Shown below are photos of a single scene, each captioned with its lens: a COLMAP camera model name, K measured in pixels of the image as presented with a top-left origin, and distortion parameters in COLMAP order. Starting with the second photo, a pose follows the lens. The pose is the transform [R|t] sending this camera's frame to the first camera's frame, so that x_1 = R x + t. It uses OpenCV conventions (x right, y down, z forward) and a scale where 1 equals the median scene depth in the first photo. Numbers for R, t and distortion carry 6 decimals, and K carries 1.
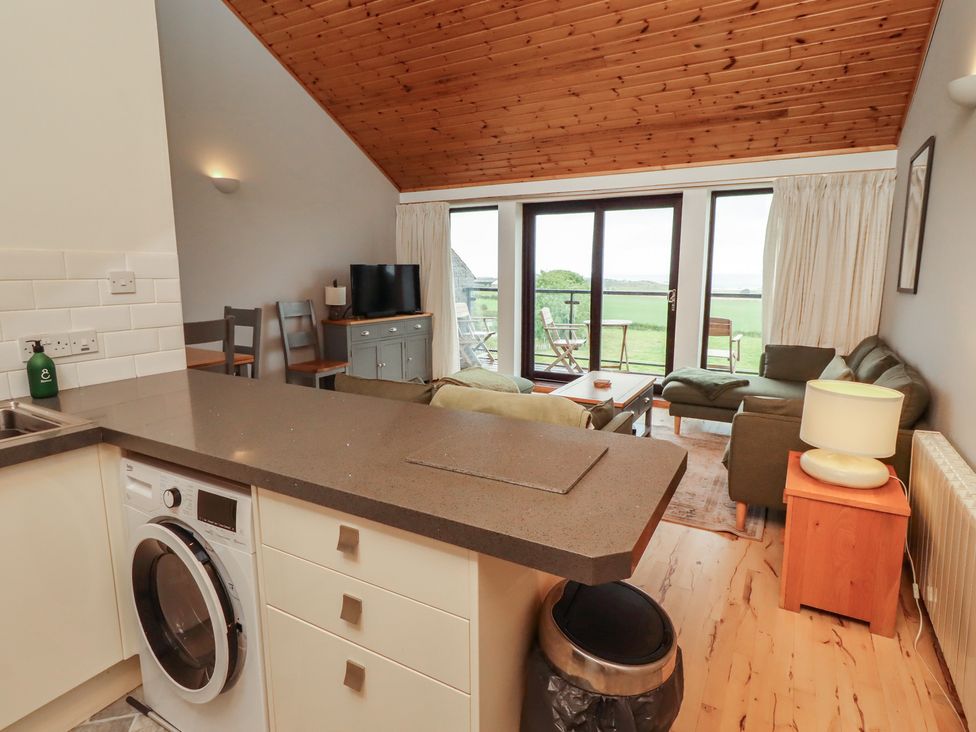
lens RADIAL K [[530.1, 0, 494.2], [0, 530.1, 359.6], [0, 0, 1]] dist [-0.000847, -0.001445]
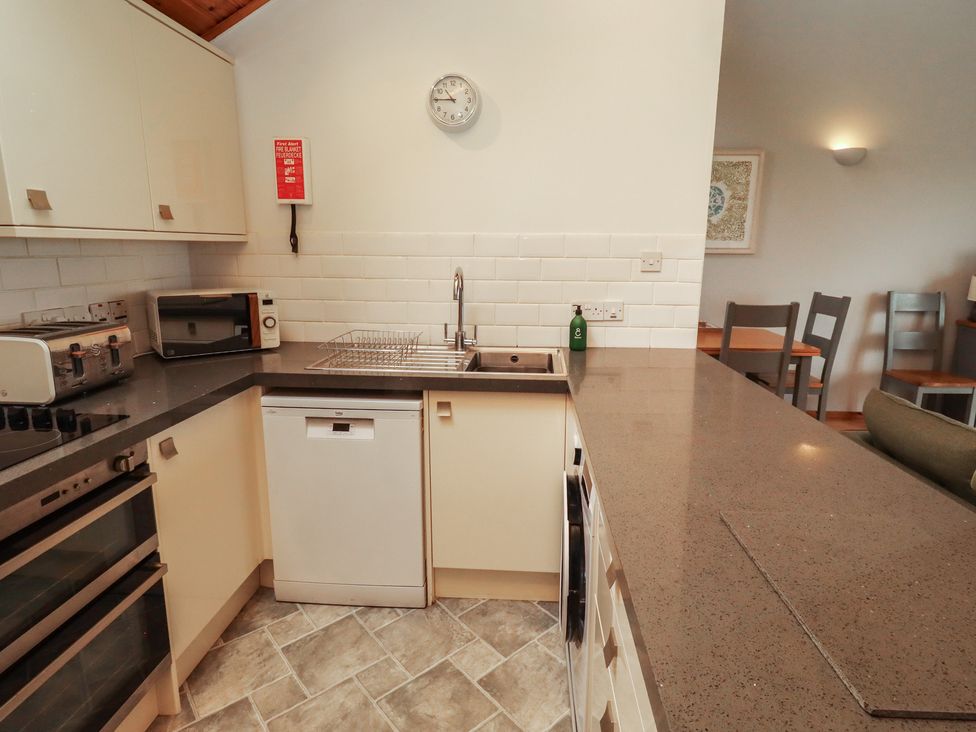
lens RADIAL K [[530.1, 0, 489.8], [0, 530.1, 352.2], [0, 0, 1]] dist [-0.000847, -0.001445]
pose [[0.428080, 0.174150, -0.886803, 0.096603], [-0.157561, 0.980612, 0.116514, -0.019807], [0.889900, 0.089848, 0.447220, 0.120595]]
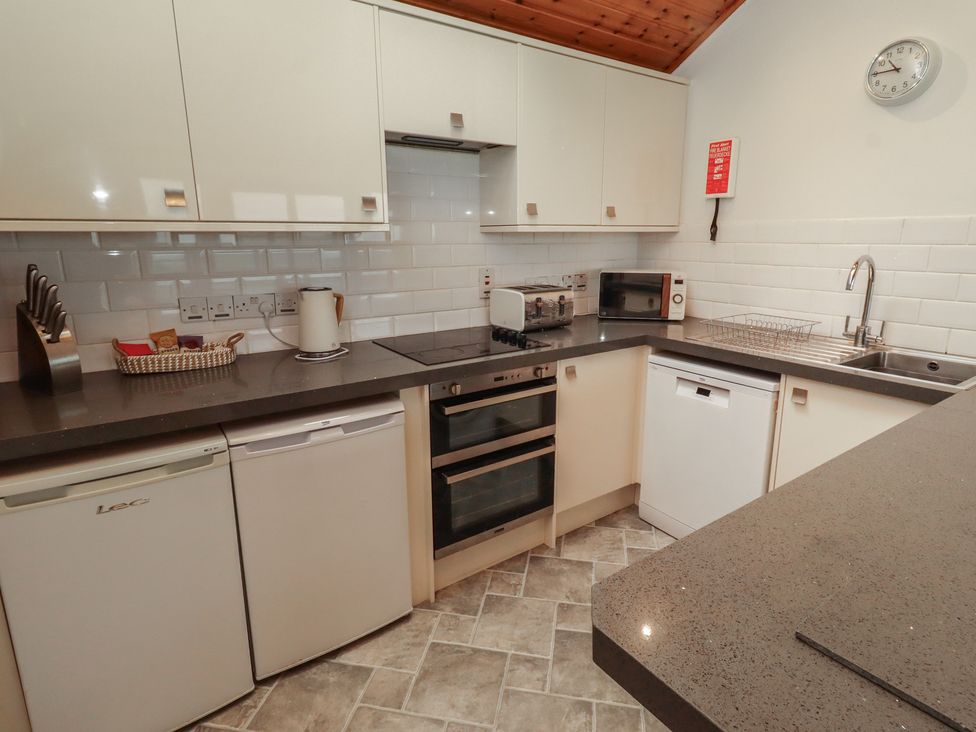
lens RADIAL K [[530.1, 0, 498.0], [0, 530.1, 358.9], [0, 0, 1]] dist [-0.000847, -0.001445]
pose [[-0.453862, 0.199295, -0.868499, 0.224856], [-0.144829, 0.945209, 0.292582, -0.045389], [0.879224, 0.258576, -0.400130, 0.276518]]
